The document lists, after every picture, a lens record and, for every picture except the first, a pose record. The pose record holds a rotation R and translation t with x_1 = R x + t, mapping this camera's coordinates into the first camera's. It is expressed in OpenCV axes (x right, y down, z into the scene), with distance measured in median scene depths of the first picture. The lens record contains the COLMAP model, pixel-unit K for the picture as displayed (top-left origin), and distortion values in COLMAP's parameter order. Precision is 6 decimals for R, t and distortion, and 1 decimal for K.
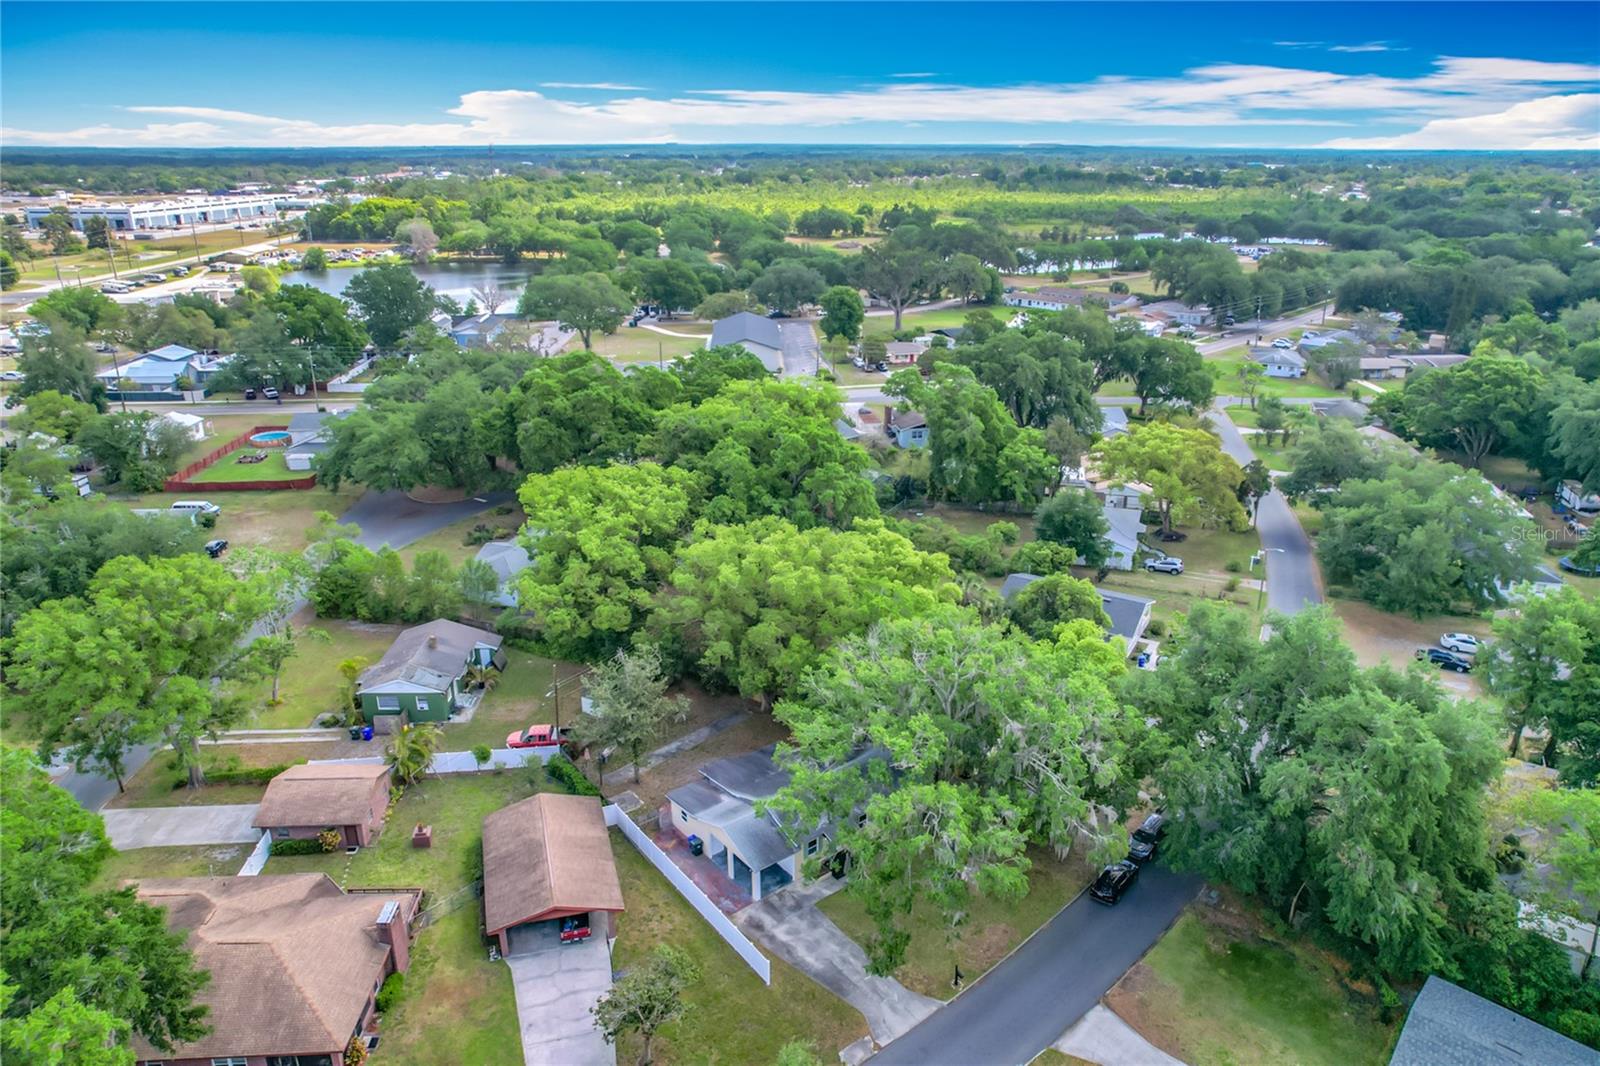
lens RADIAL K [[1042.1, 0, 825.5], [0, 1042.1, 495.9], [0, 0, 1]] dist [-0.063918, 0.059847]
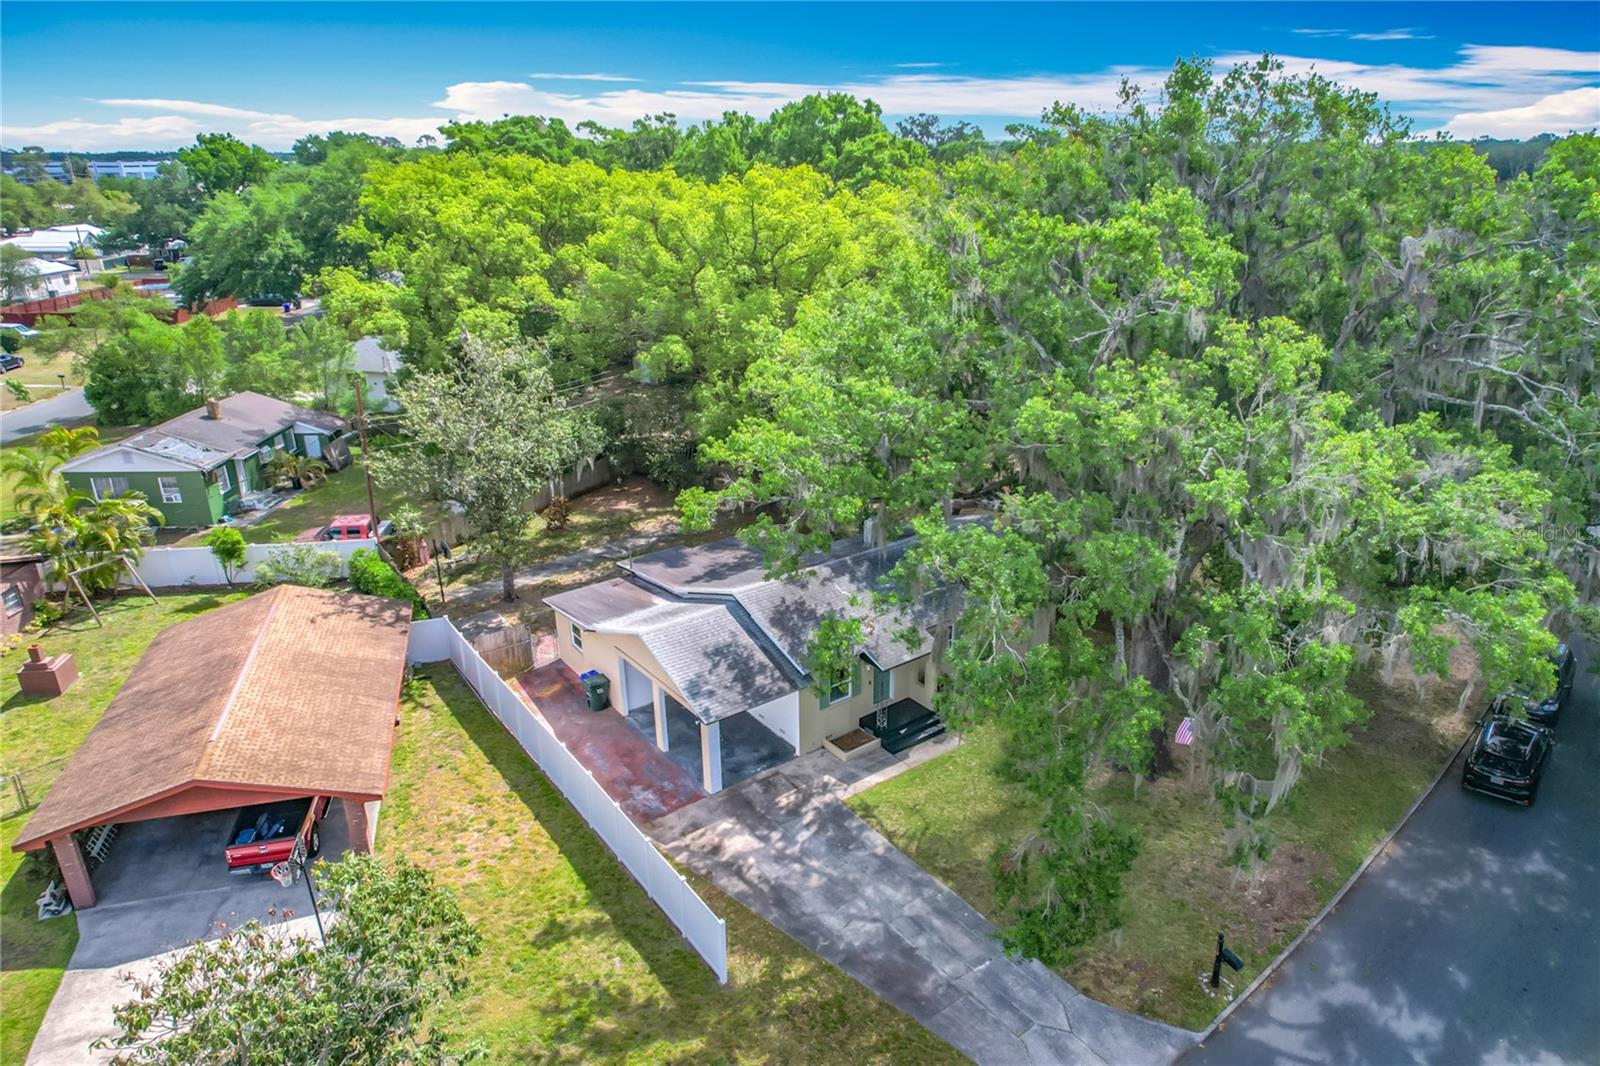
lens RADIAL K [[1044.9, 0, 824.9], [0, 1044.9, 529.5], [0, 0, 1]] dist [-0.070502, 0.075429]
pose [[0.999693, 0.000430, -0.024791, -0.005177], [0.000609, 0.999121, 0.041912, 0.179433], [0.024787, -0.041914, 0.998814, 0.386234]]
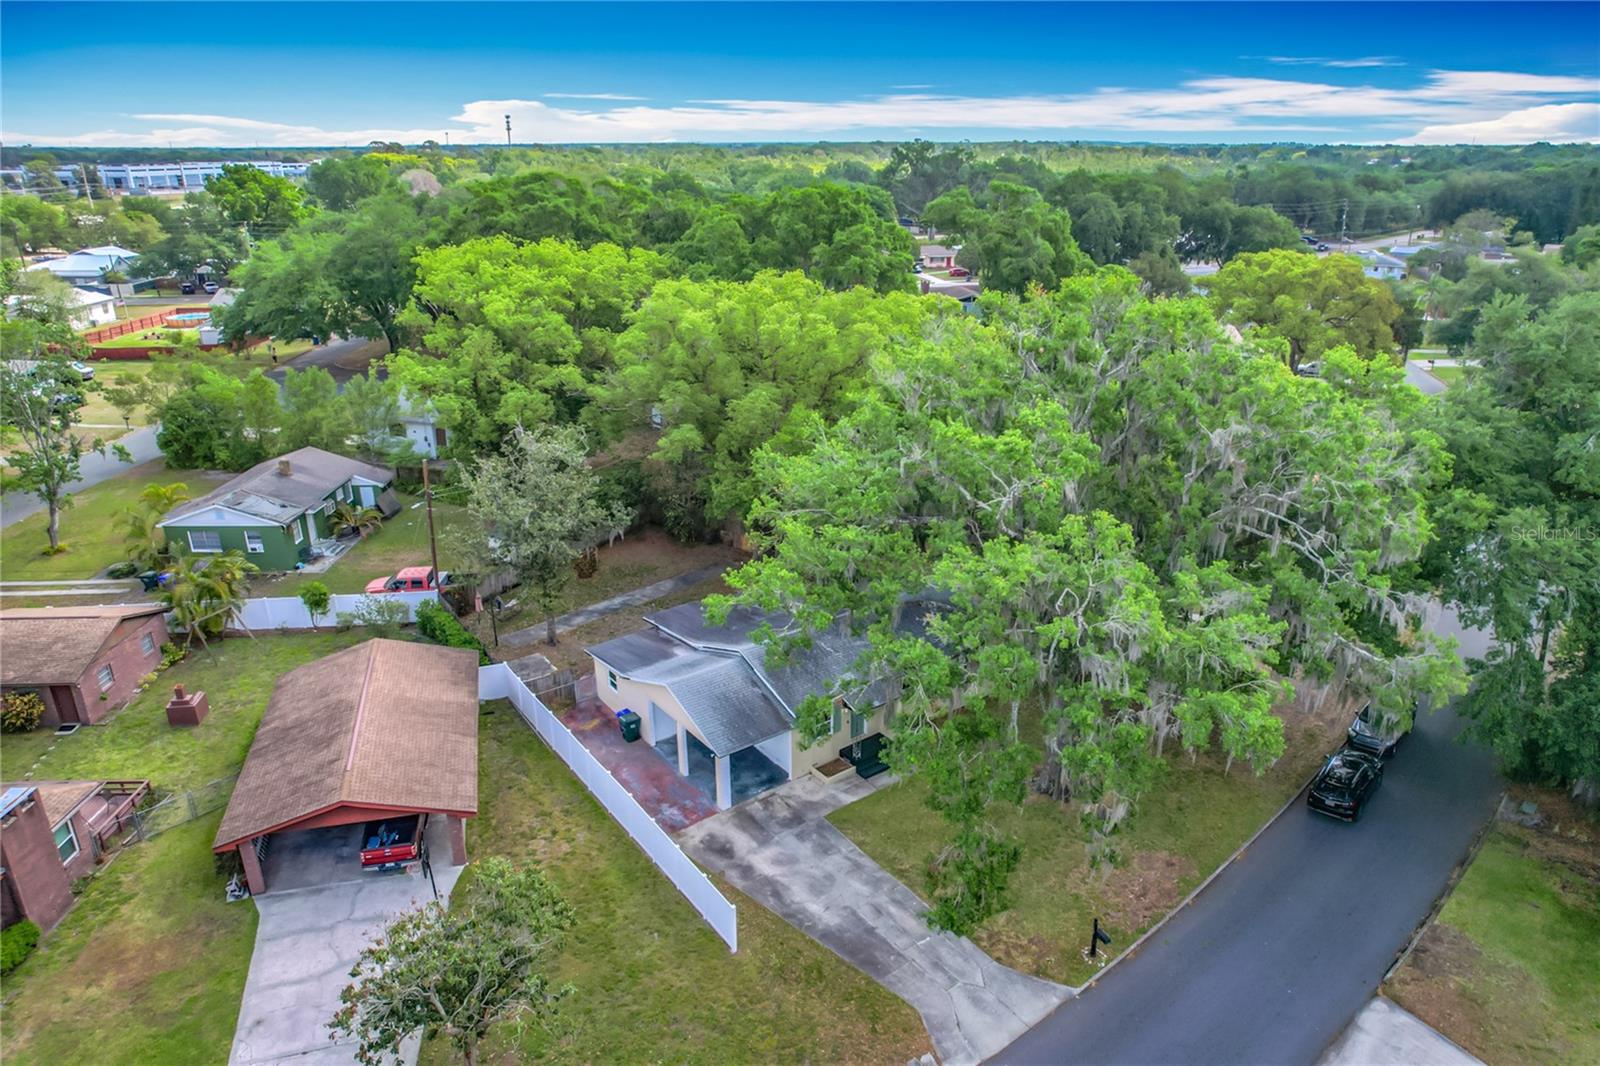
lens RADIAL K [[1044.9, 0, 824.9], [0, 1044.9, 529.5], [0, 0, 1]] dist [-0.070502, 0.075429]
pose [[0.999726, 0.005883, -0.022650, 0.000883], [-0.004934, 0.999118, 0.041691, 0.146701], [0.022875, -0.041568, 0.998874, 0.298838]]
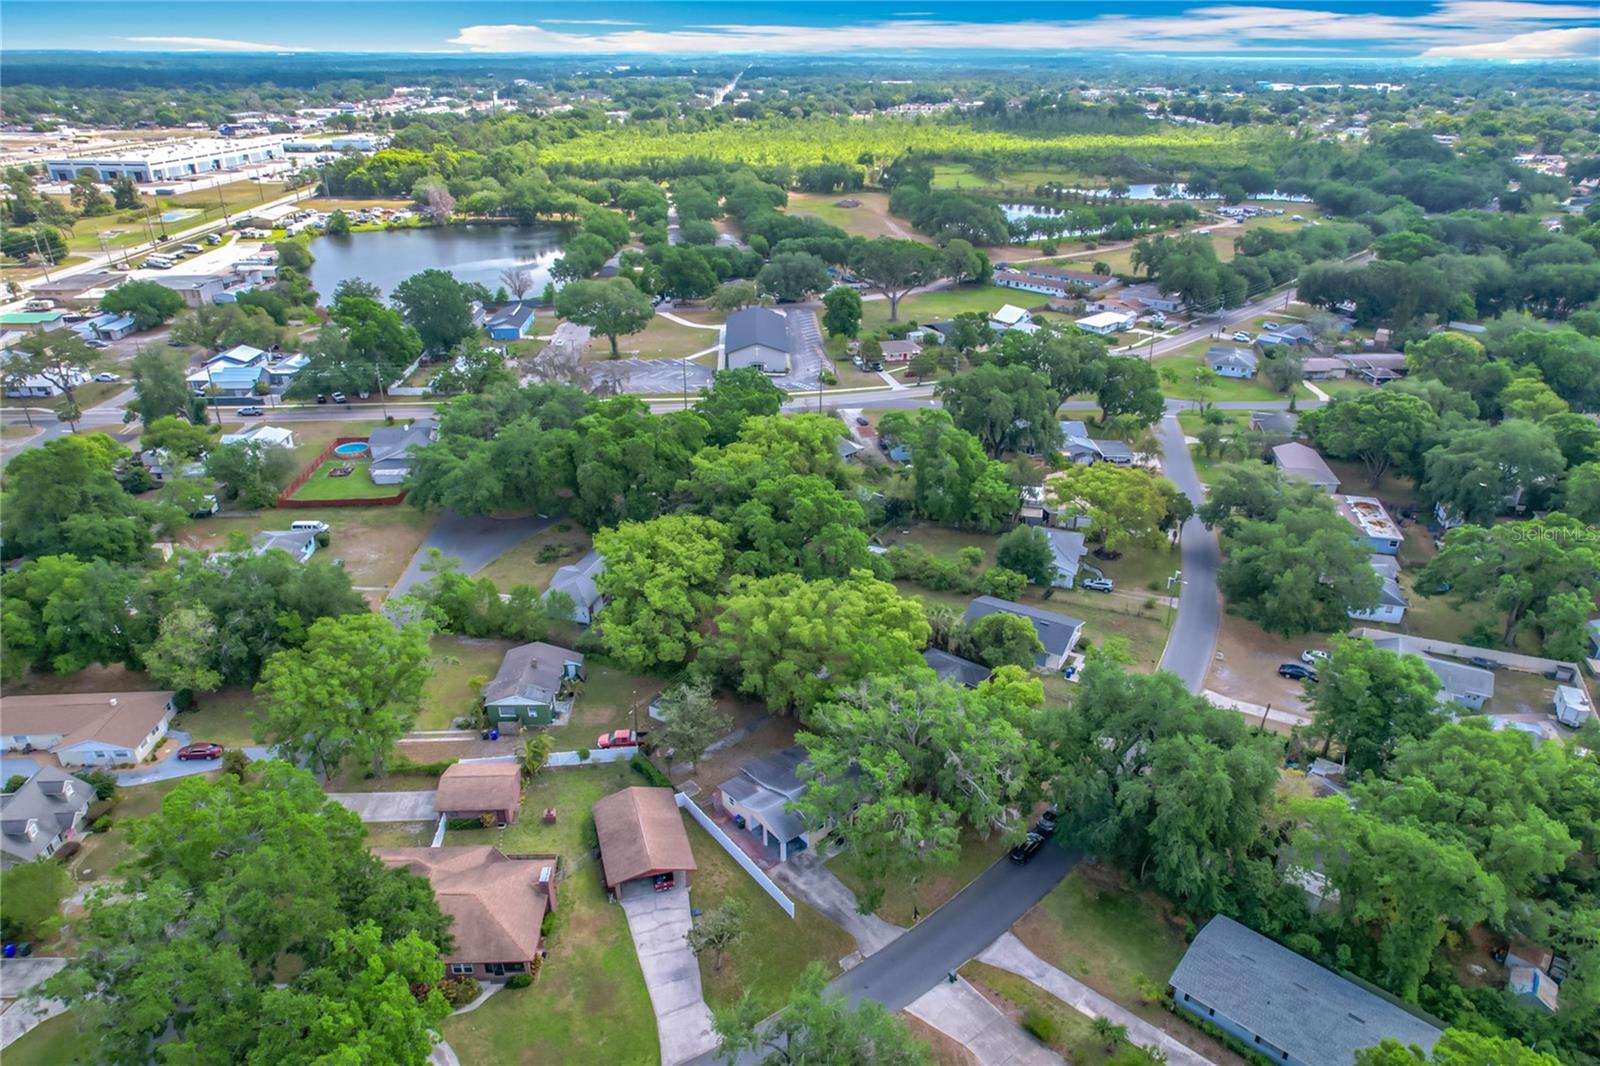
lens RADIAL K [[1015.8, 0, 825.2], [0, 1015.8, 534.4], [0, 0, 1]] dist [-0.054731, 0.043485]
pose [[0.999999, 0.000501, -0.001041, -0.003941], [-0.000384, 0.993972, 0.109631, -0.160095], [0.001090, -0.109631, 0.993972, -0.266202]]
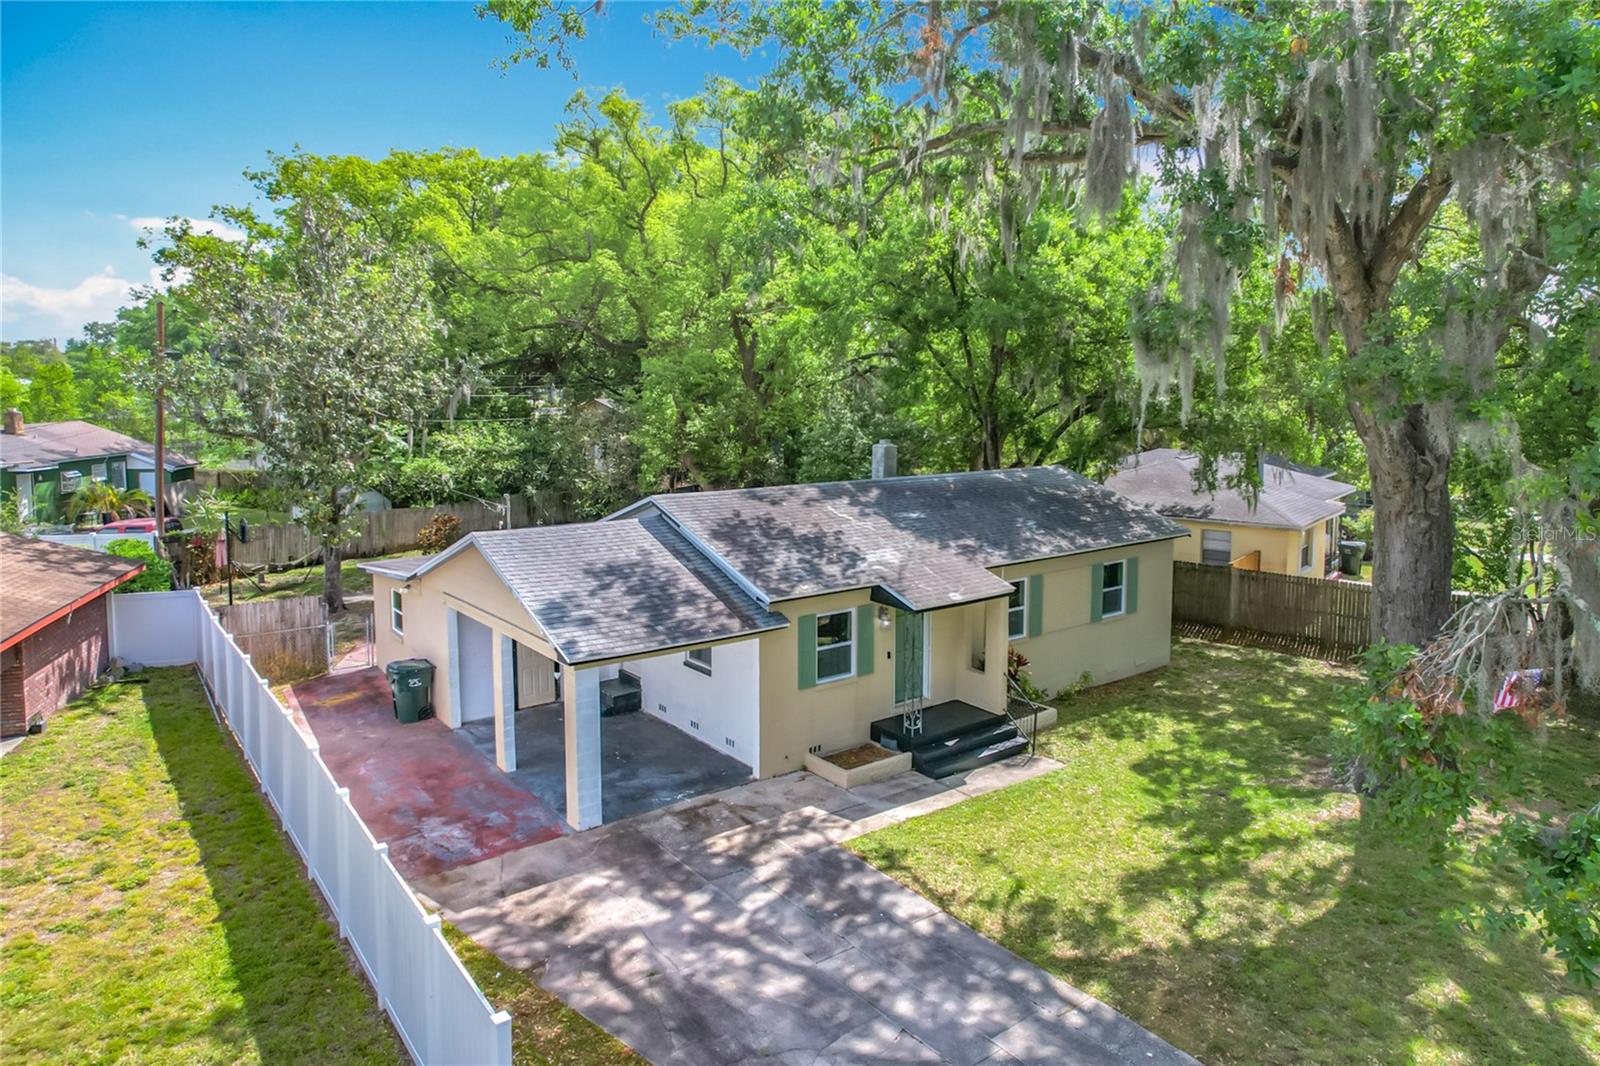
lens RADIAL K [[1061.4, 0, 812.4], [0, 1061.4, 472.7], [0, 0, 1]] dist [-0.031035, 0.003806]
pose [[0.999446, -0.005245, -0.032873, -0.006283], [-0.002406, 0.973544, -0.228486, 0.254928], [0.033202, 0.228439, 0.972992, 0.527128]]
